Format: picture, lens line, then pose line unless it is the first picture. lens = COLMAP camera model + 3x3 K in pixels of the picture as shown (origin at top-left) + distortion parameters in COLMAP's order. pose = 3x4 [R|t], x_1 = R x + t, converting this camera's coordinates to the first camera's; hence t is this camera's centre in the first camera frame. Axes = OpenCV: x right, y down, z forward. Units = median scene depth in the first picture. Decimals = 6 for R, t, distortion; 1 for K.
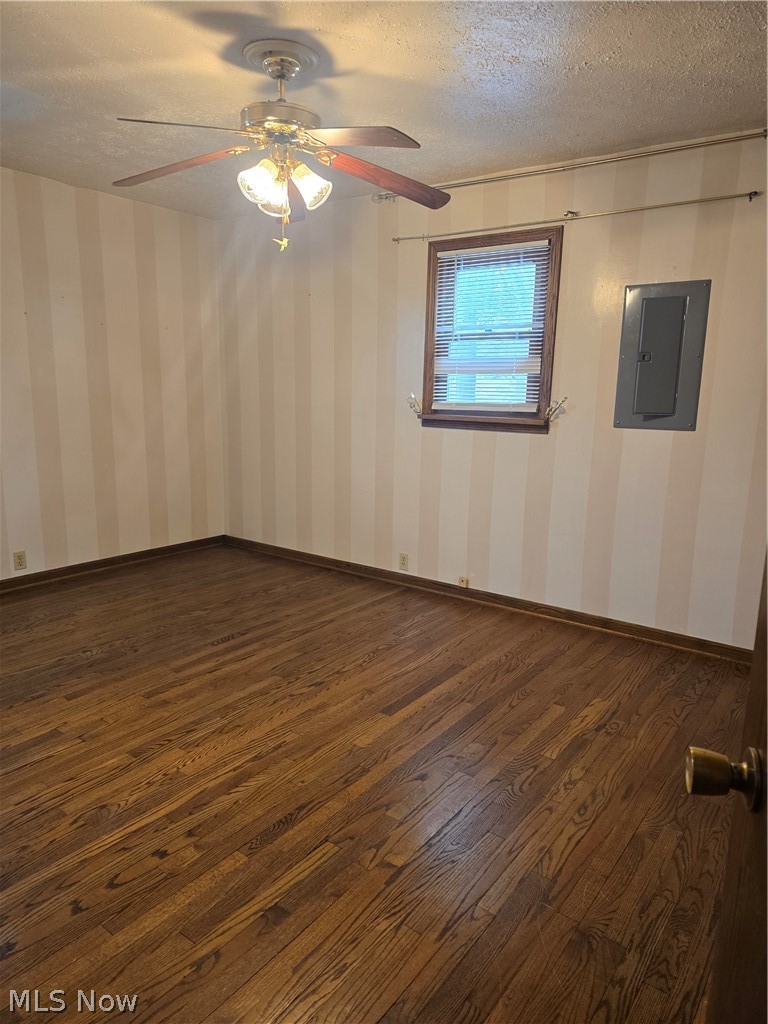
lens RADIAL K [[691.9, 0, 383.1], [0, 691.9, 508.5], [0, 0, 1]] dist [0.052370, -0.018280]
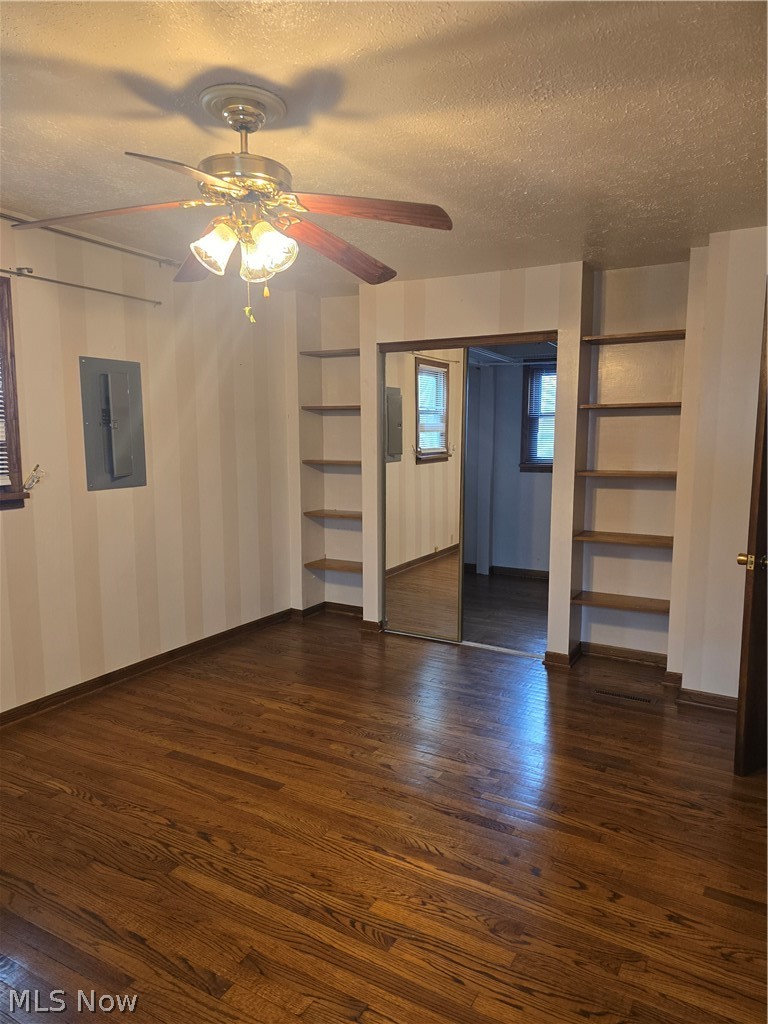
lens RADIAL K [[691.9, 0, 383.6], [0, 691.9, 514.3], [0, 0, 1]] dist [0.052370, -0.018280]
pose [[-0.115515, -0.146542, 0.982437, -0.980230], [0.182226, 0.969145, 0.165985, -0.233901], [-0.976448, 0.198199, -0.085247, 0.897395]]
